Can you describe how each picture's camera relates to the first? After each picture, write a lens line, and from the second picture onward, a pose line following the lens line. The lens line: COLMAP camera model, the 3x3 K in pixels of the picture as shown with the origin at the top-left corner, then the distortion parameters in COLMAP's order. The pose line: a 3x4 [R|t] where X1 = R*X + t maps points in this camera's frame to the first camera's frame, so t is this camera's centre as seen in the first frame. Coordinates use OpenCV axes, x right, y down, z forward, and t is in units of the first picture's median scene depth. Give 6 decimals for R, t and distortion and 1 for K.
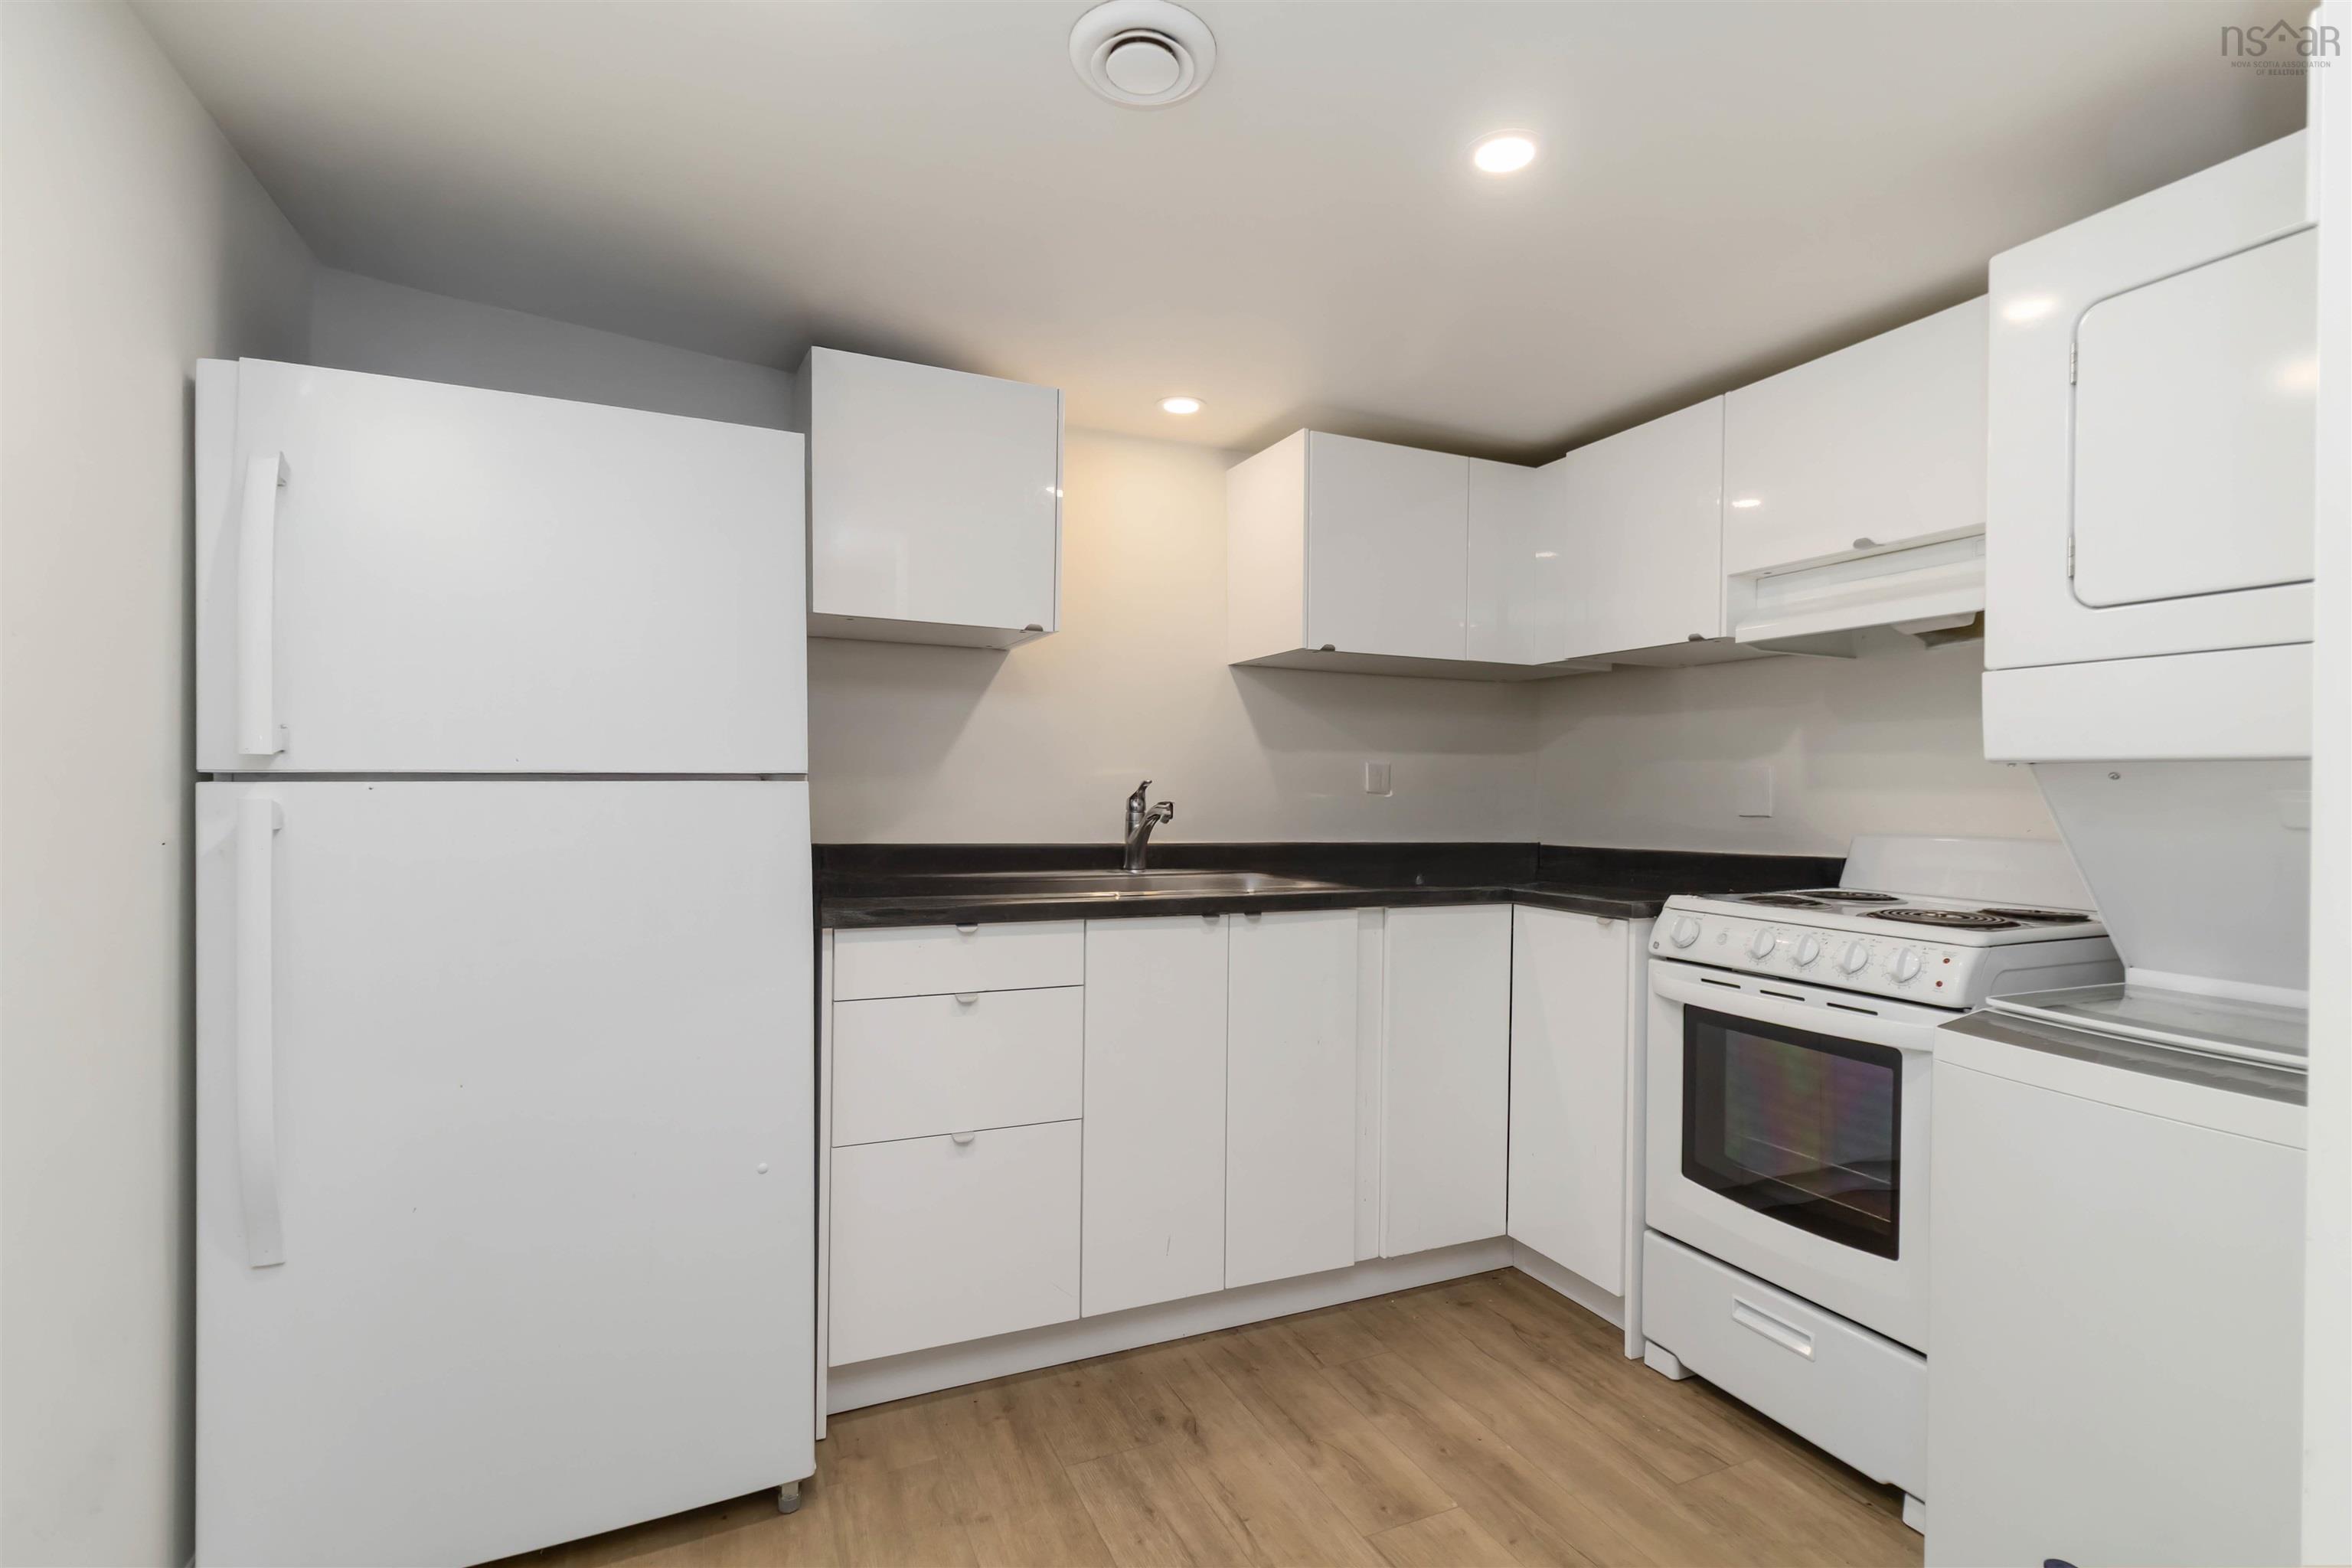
lens RADIAL K [[1119.4, 0, 1195.2], [0, 1119.4, 790.3], [0, 0, 1]] dist [0.003886, 0.002830]
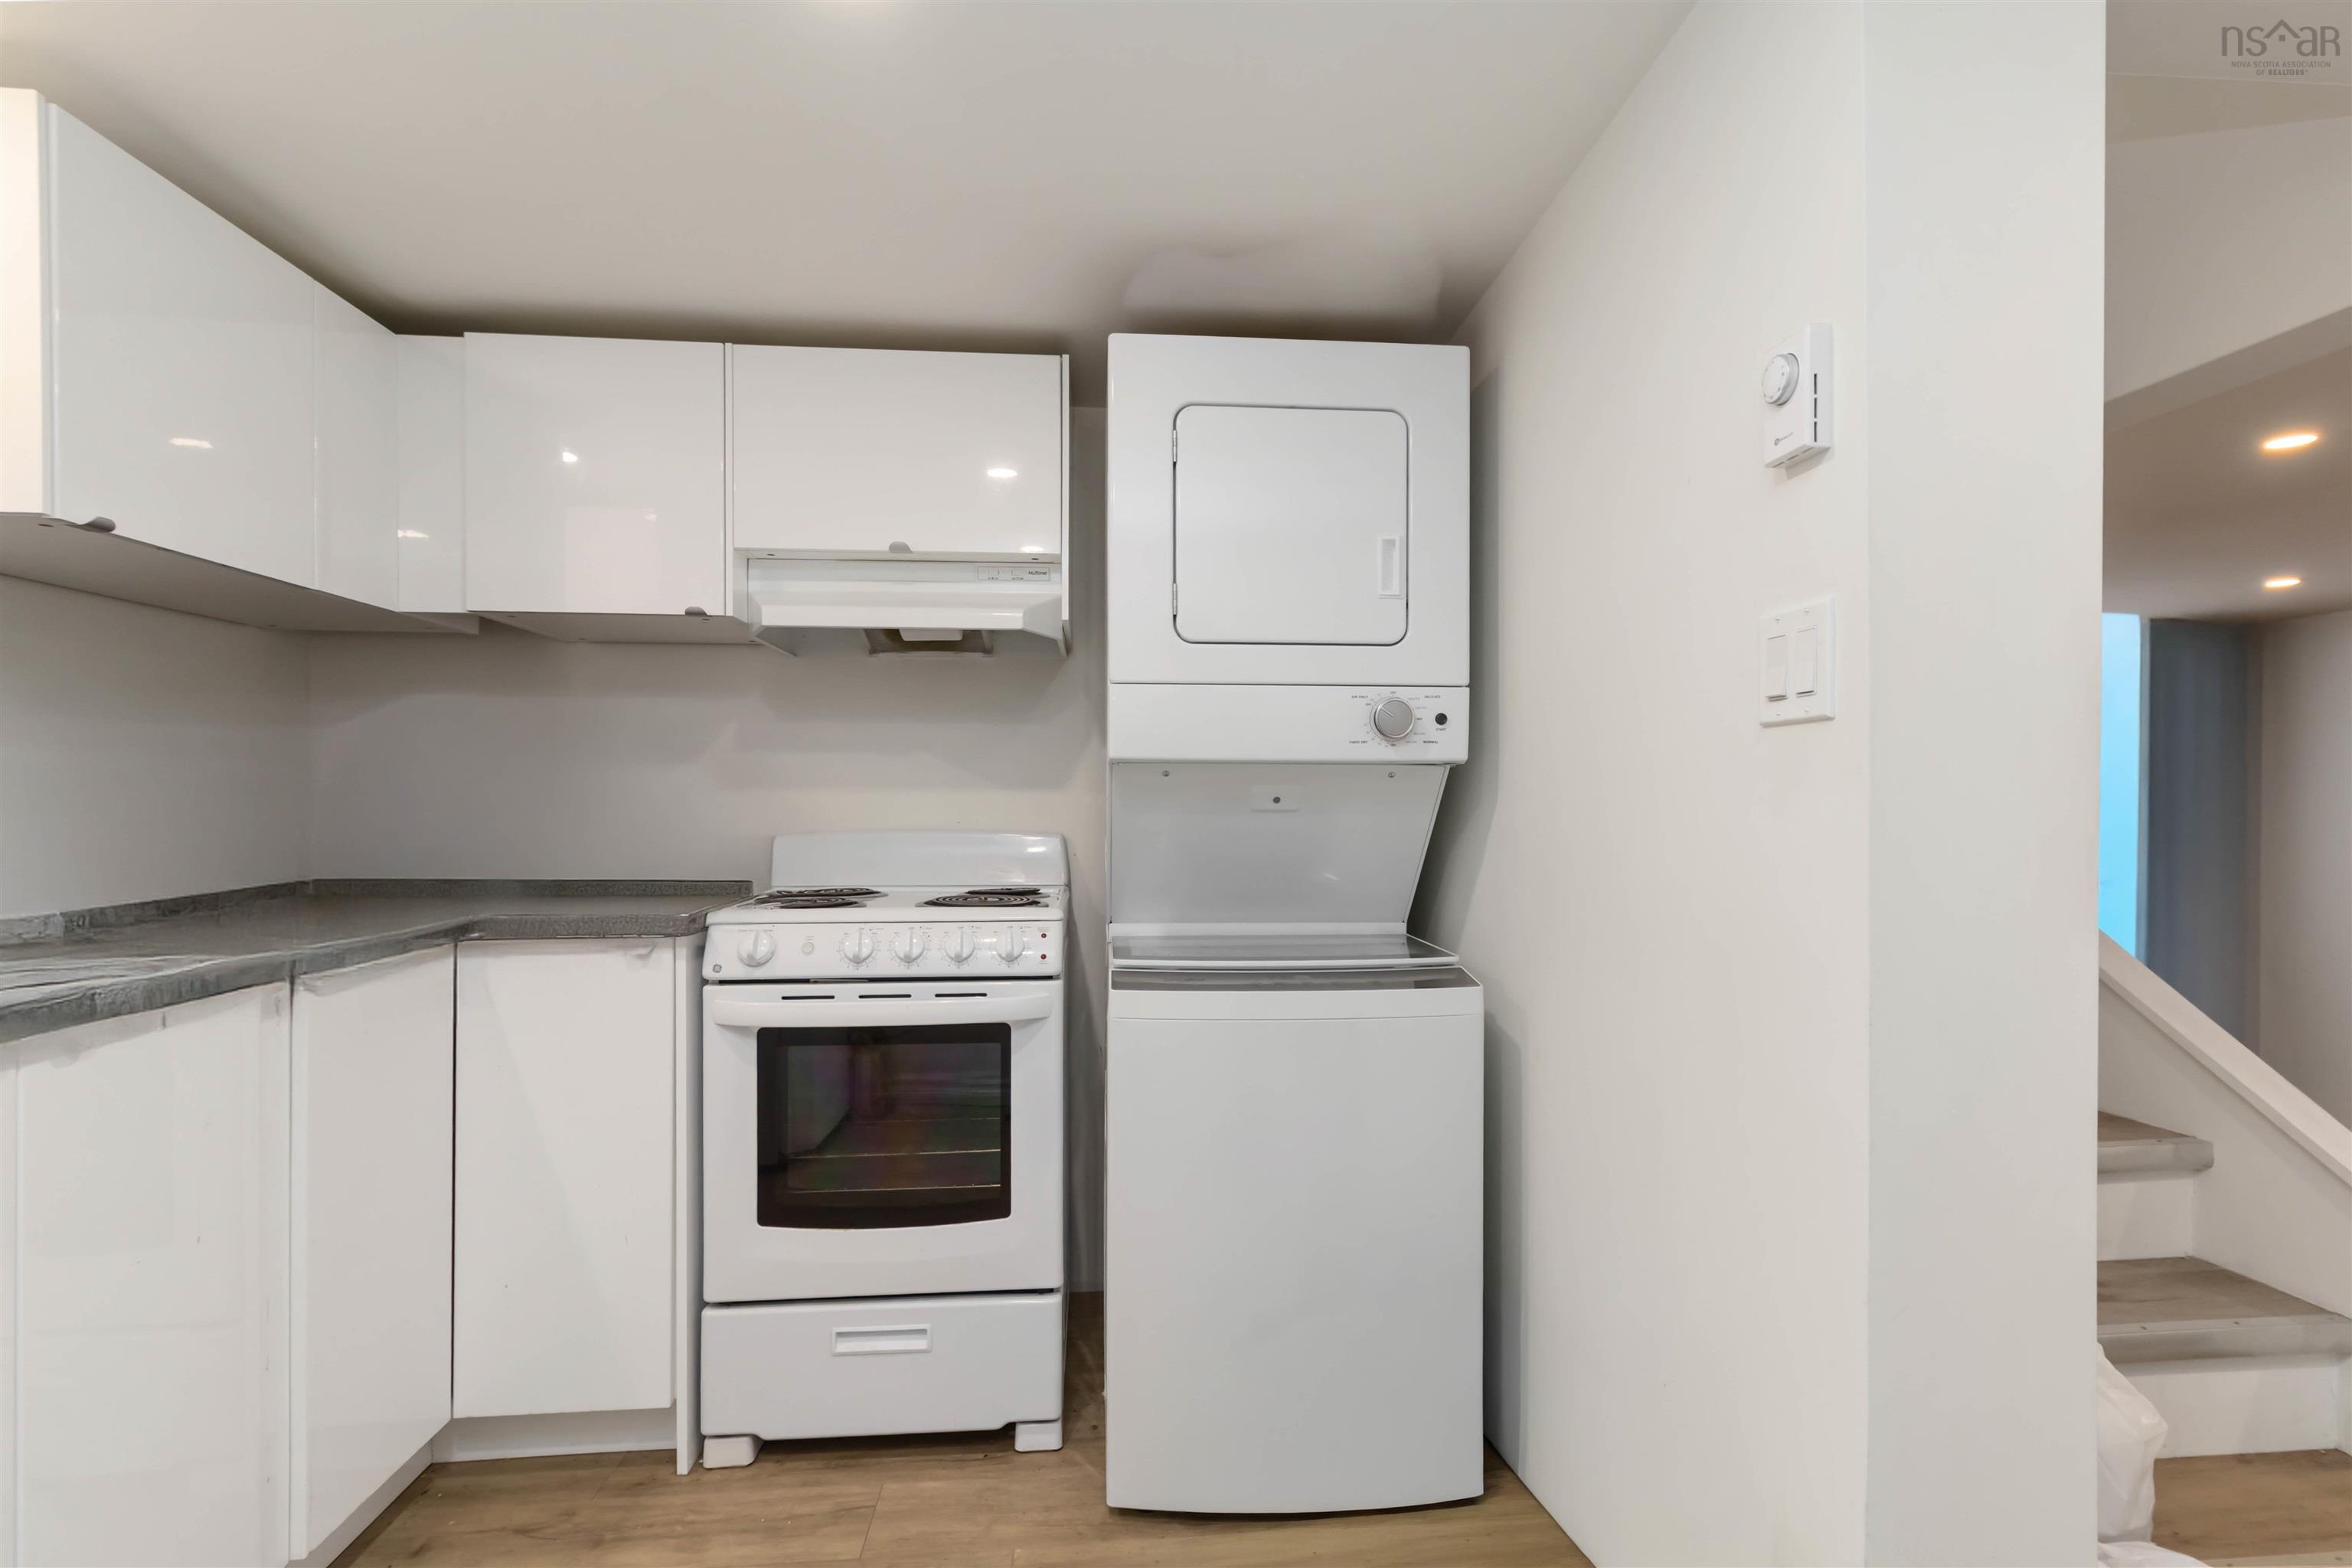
lens RADIAL K [[1119.4, 0, 1183.7], [0, 1119.4, 797.1], [0, 0, 1]] dist [0.003886, 0.002830]
pose [[0.320065, -0.006136, 0.947376, -0.292055], [0.002423, 0.999981, 0.005658, 0.004657], [-0.947392, 0.000485, 0.320074, 0.410017]]
